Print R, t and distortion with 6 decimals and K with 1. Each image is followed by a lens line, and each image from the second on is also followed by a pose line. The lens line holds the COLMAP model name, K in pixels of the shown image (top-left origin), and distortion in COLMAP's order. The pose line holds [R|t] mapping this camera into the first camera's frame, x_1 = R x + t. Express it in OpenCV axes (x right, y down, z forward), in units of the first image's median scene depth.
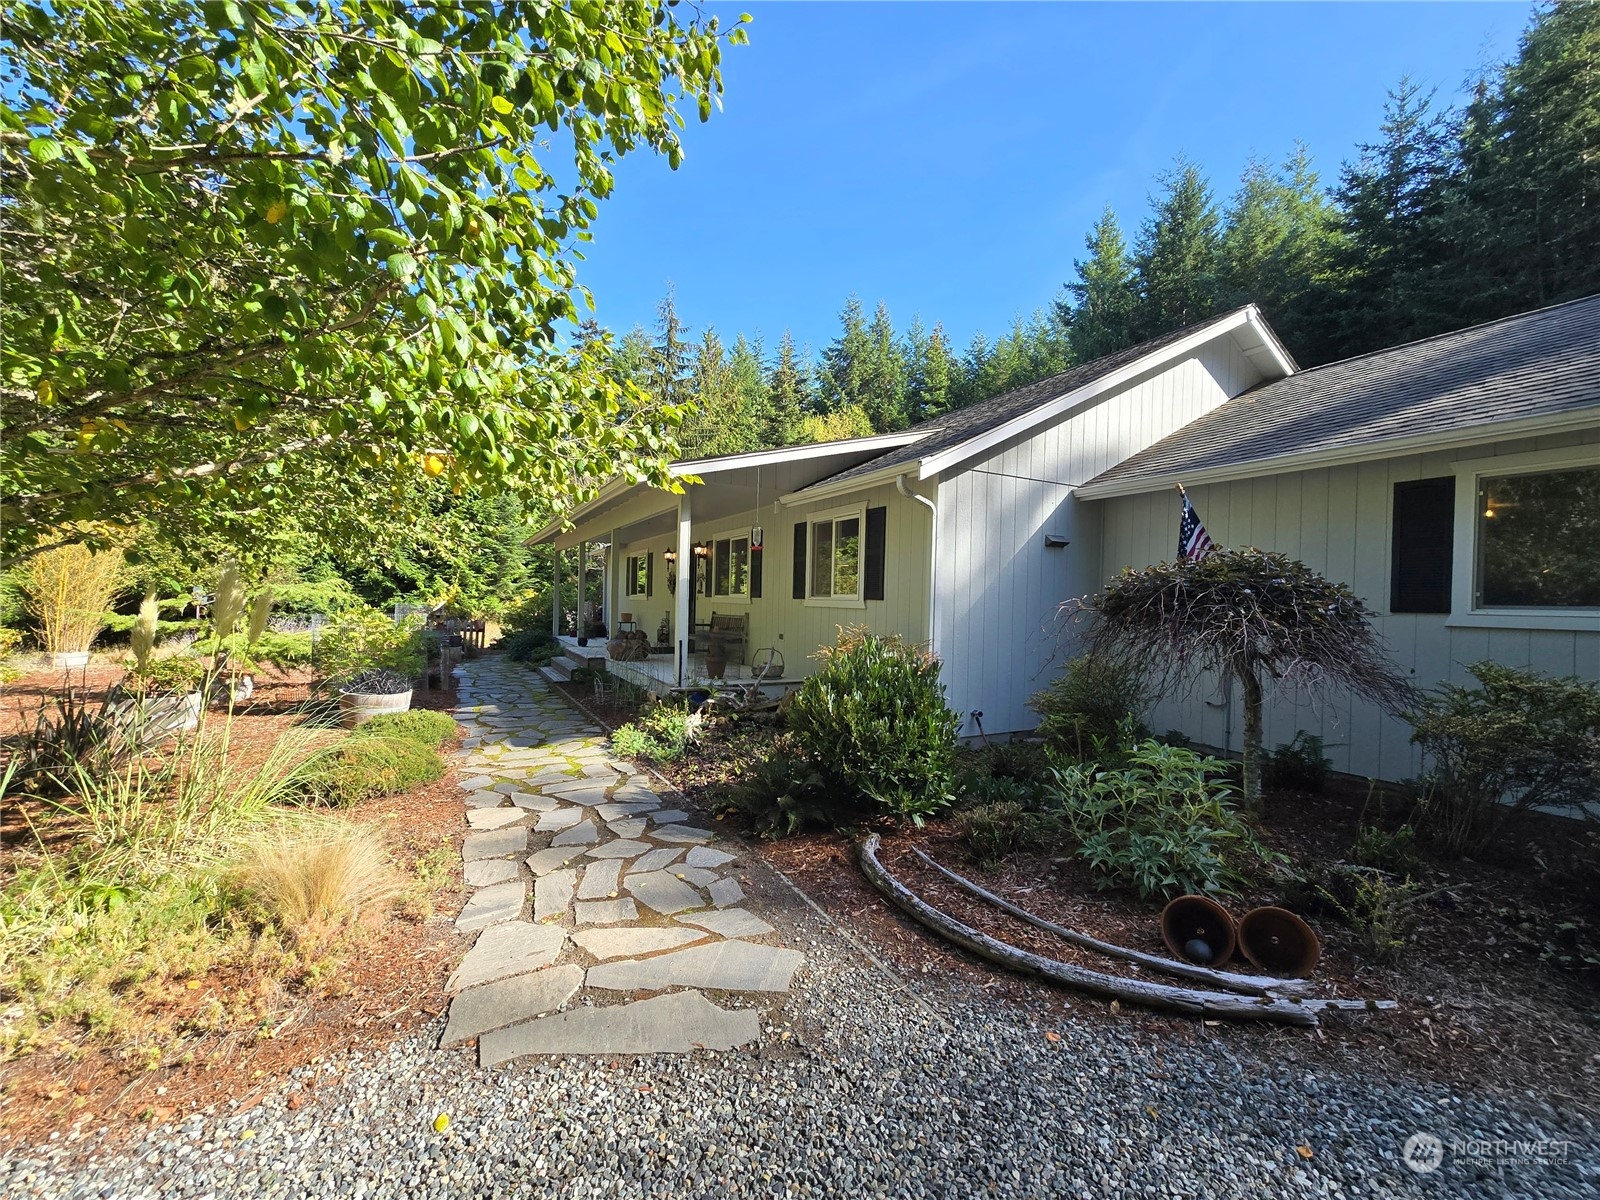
lens RADIAL K [[649.3, 0, 799.8], [0, 649.3, 599.7], [0, 0, 1]] dist [-0.002217, 0.000835]
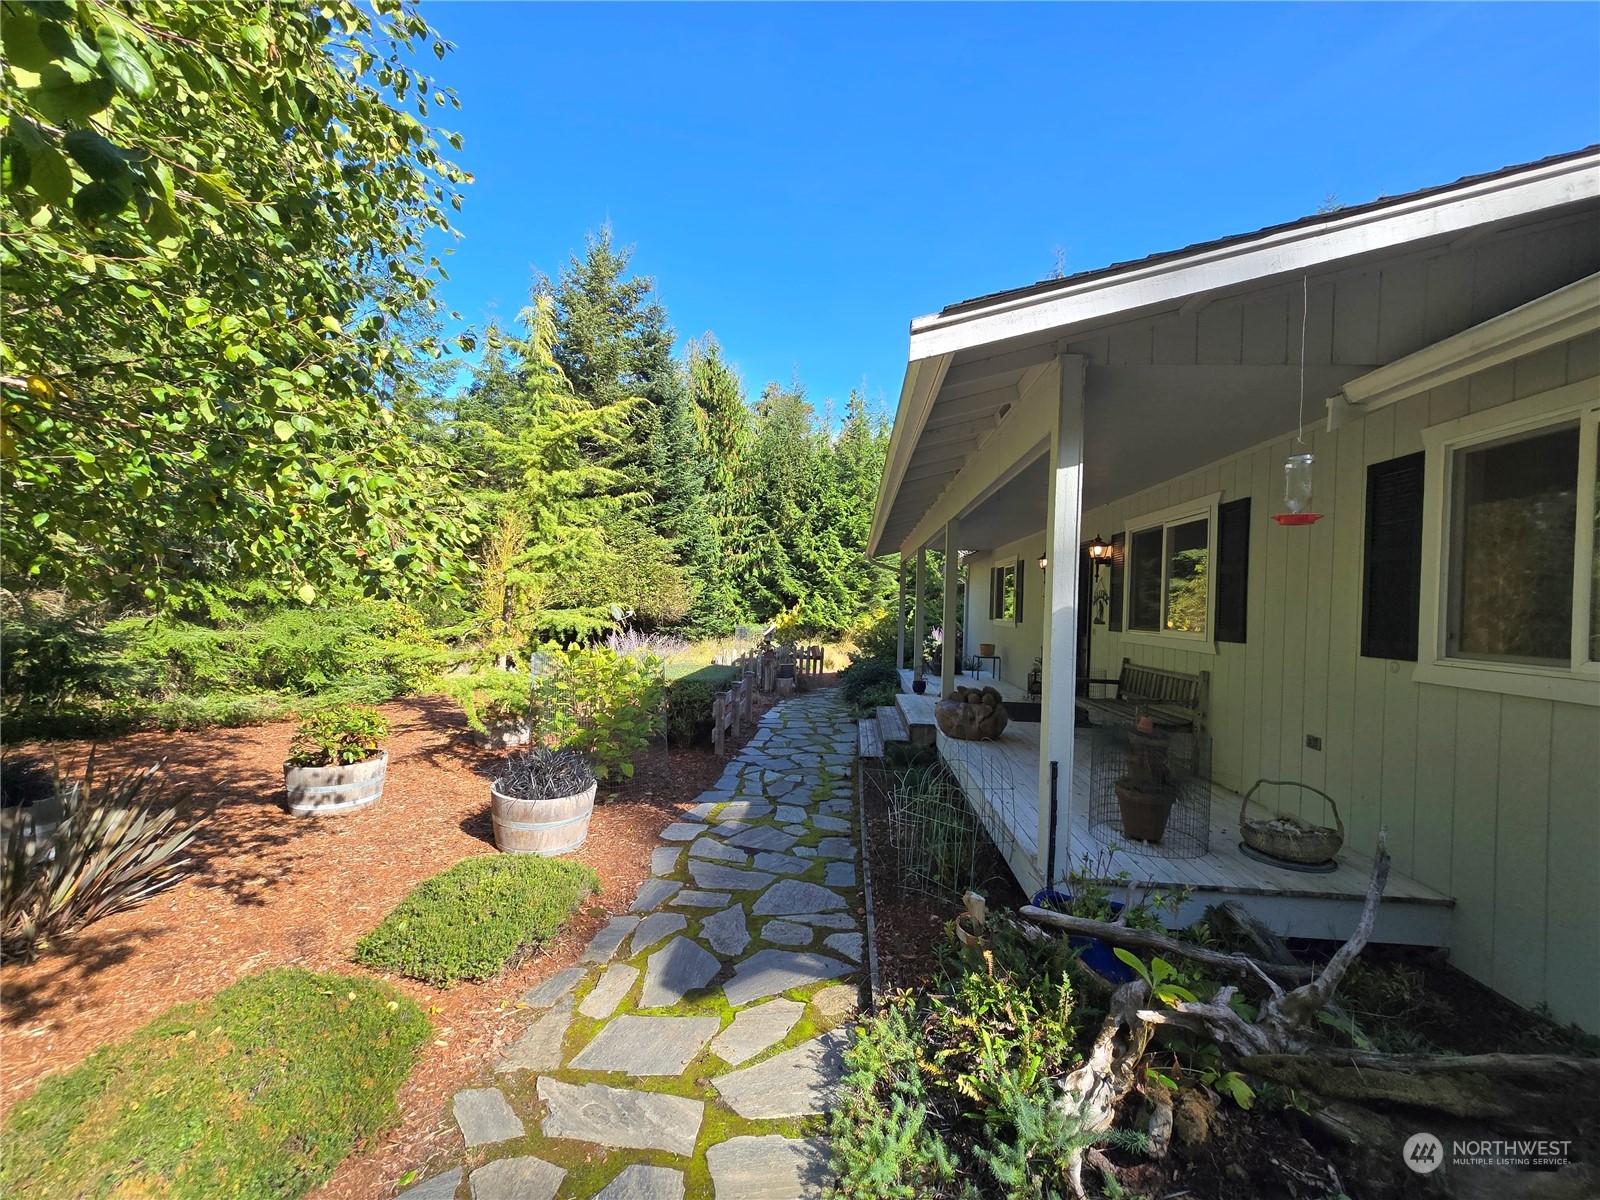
lens RADIAL K [[649.3, 0, 804.1], [0, 649.3, 606.8], [0, 0, 1]] dist [-0.002217, 0.000835]
pose [[0.841213, 0.004381, -0.540687, -0.086497], [-0.010063, 0.999921, -0.007553, -0.026089], [0.540611, 0.011795, 0.841190, 0.515853]]
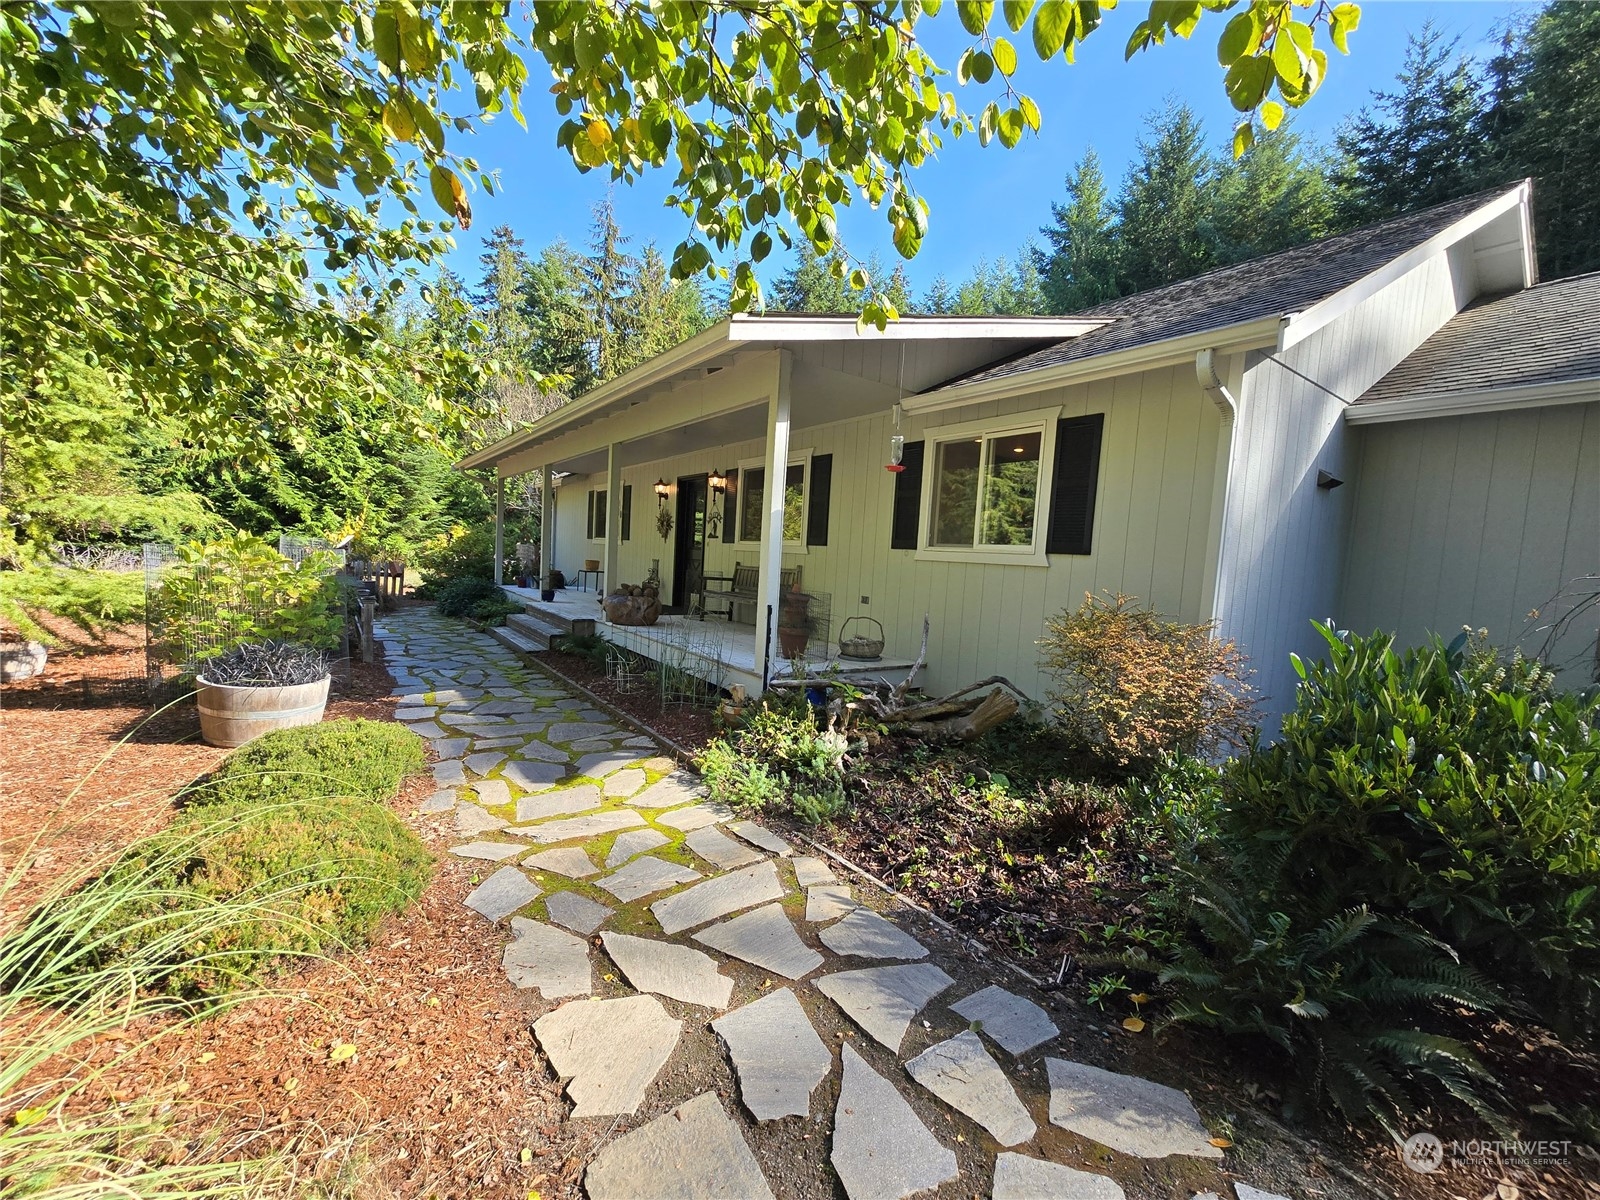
lens RADIAL K [[649.3, 0, 799.1], [0, 649.3, 606.8], [0, 0, 1]] dist [-0.002217, 0.000835]
pose [[0.991559, 0.027071, 0.126801, -0.212630], [-0.037308, 0.996171, 0.079066, 0.009959], [-0.124175, -0.083130, 0.988772, 0.309643]]
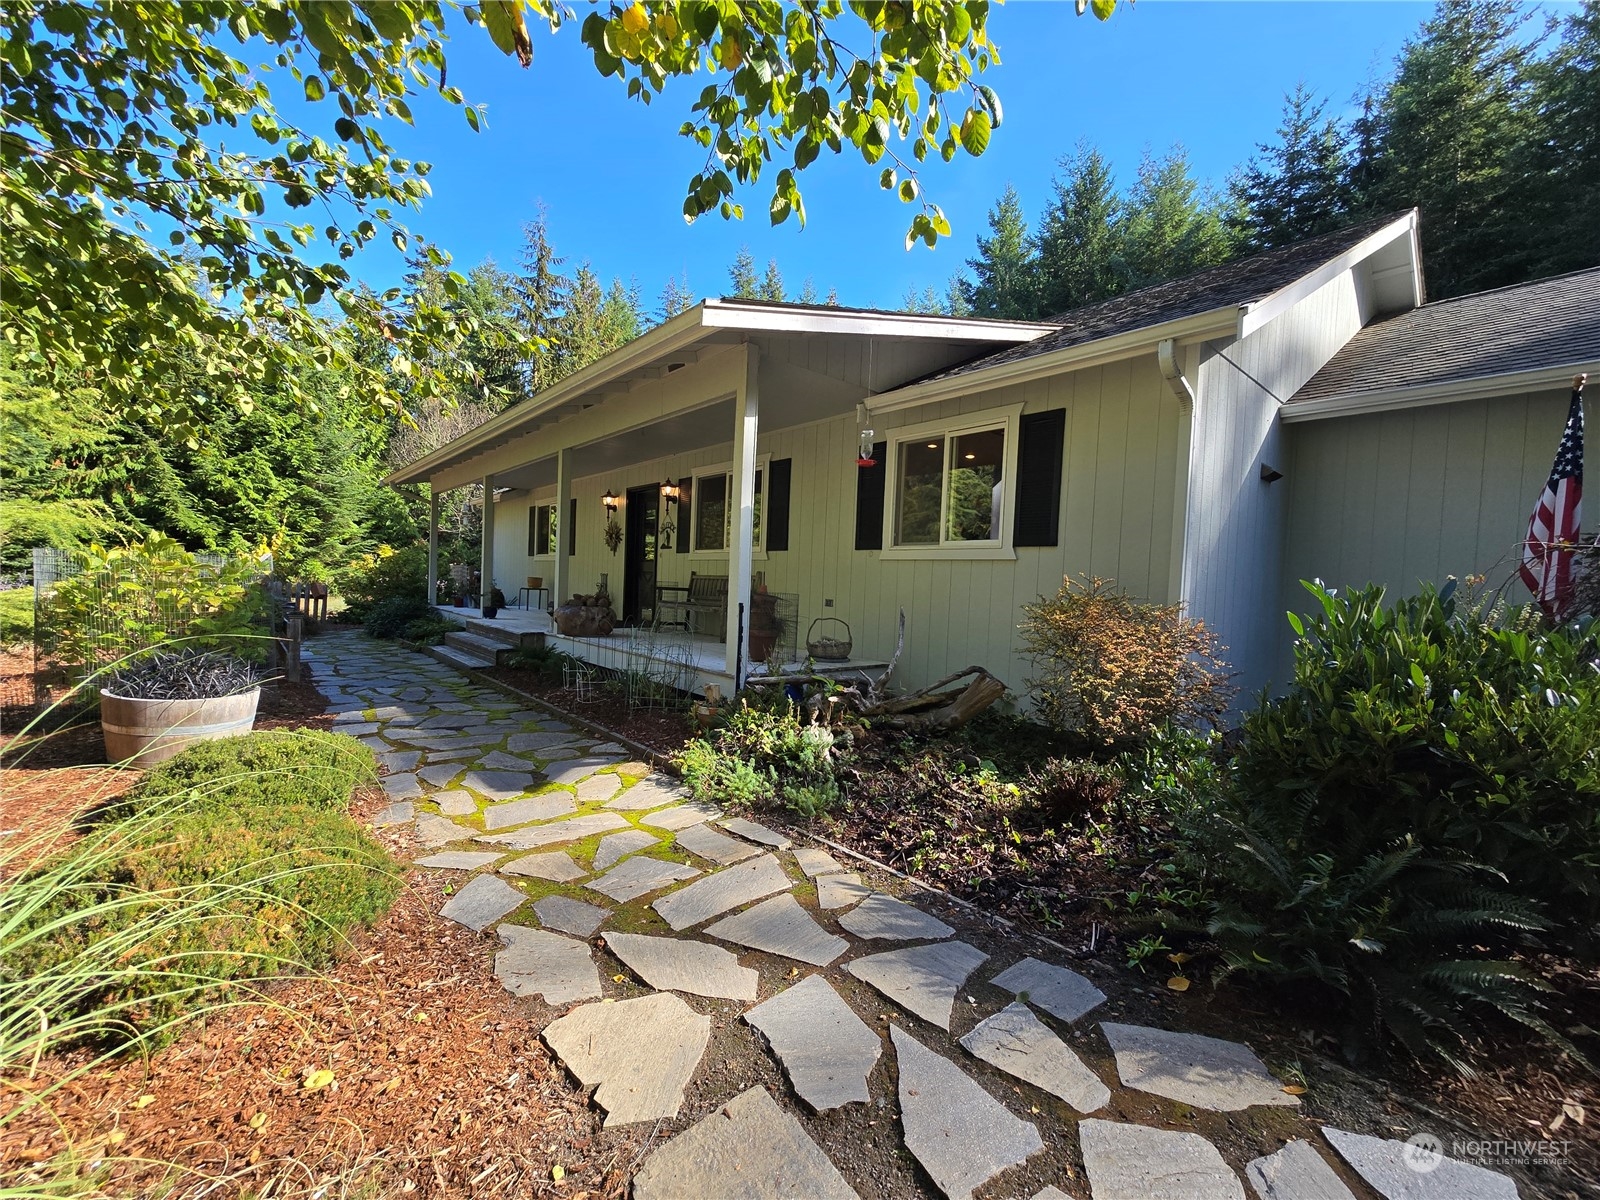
lens RADIAL K [[649.3, 0, 797.7], [0, 649.3, 605.5], [0, 0, 1]] dist [-0.002217, 0.000835]
pose [[0.976600, 0.010481, 0.214806, -0.238787], [-0.019252, 0.999062, 0.038778, 0.035057], [-0.214199, -0.042006, 0.975886, 0.325862]]
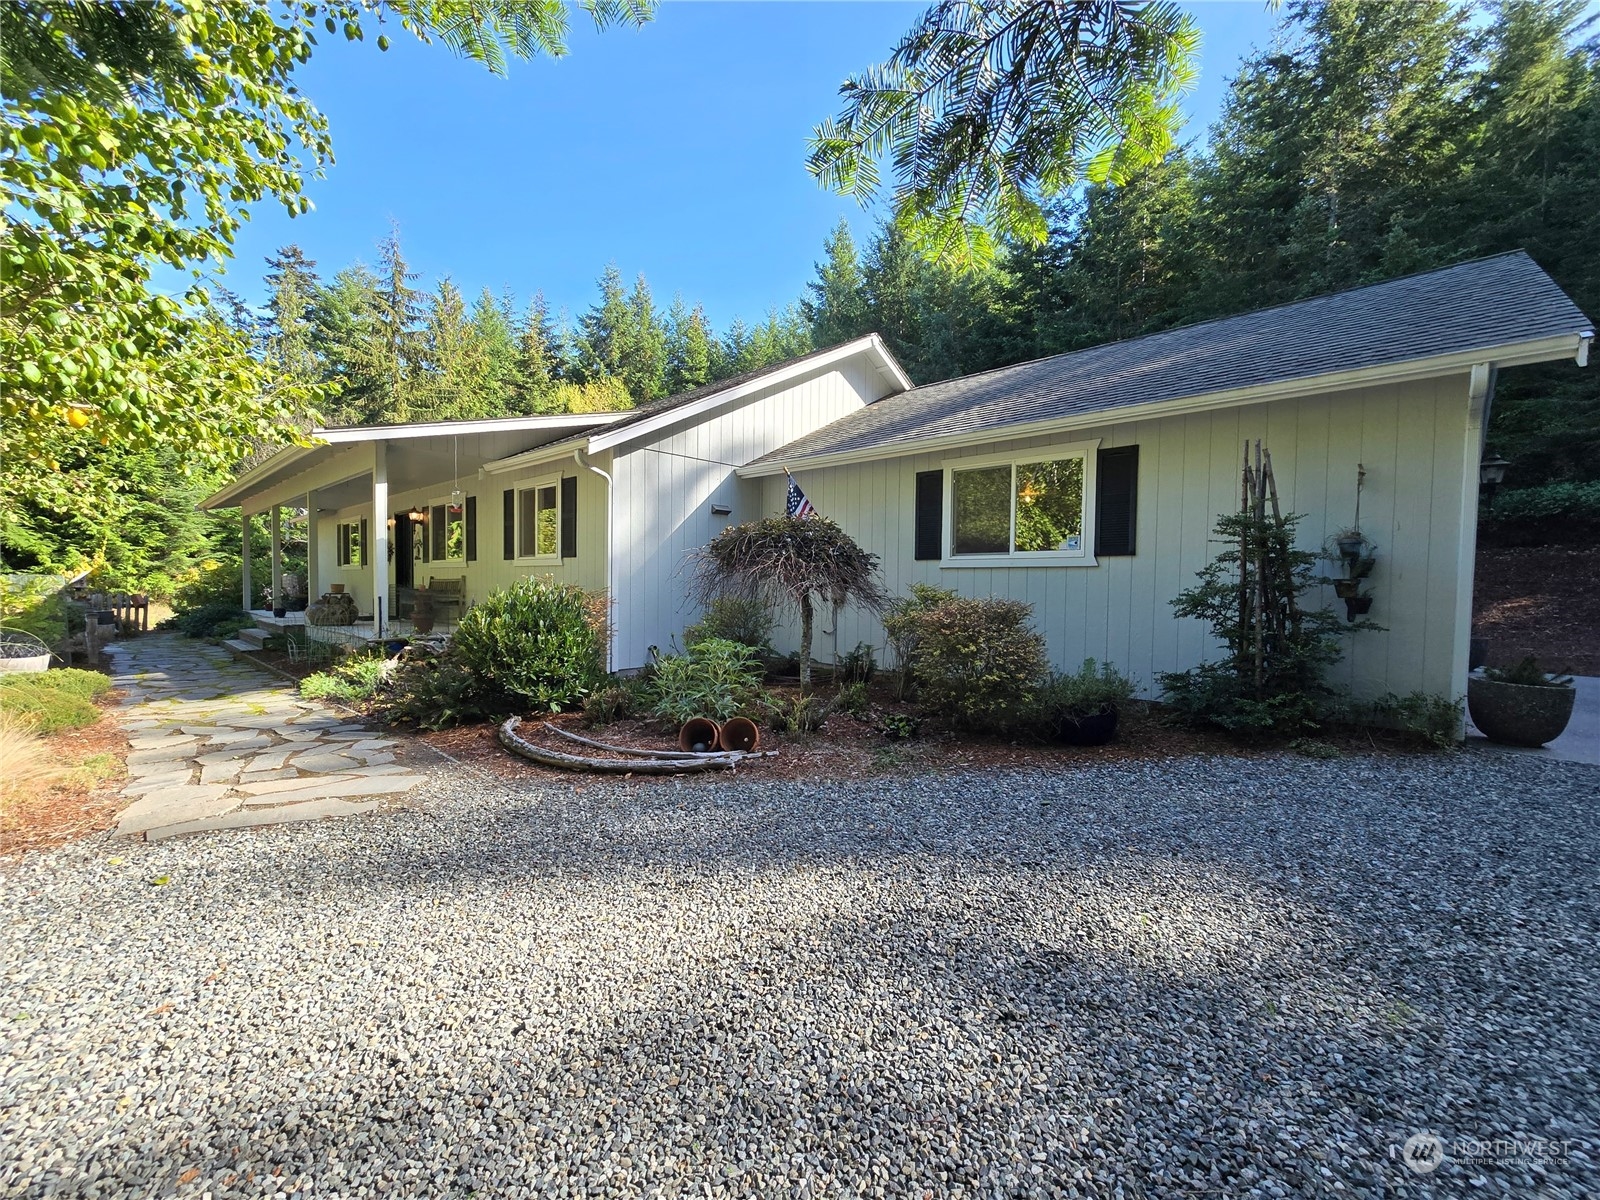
lens RADIAL K [[649.3, 0, 792.2], [0, 649.3, 601.6], [0, 0, 1]] dist [-0.002217, 0.000835]
pose [[0.946240, -0.022612, 0.322675, 0.098906], [0.010872, 0.999213, 0.038142, 0.033605], [-0.323283, -0.032583, 0.945741, -0.194738]]
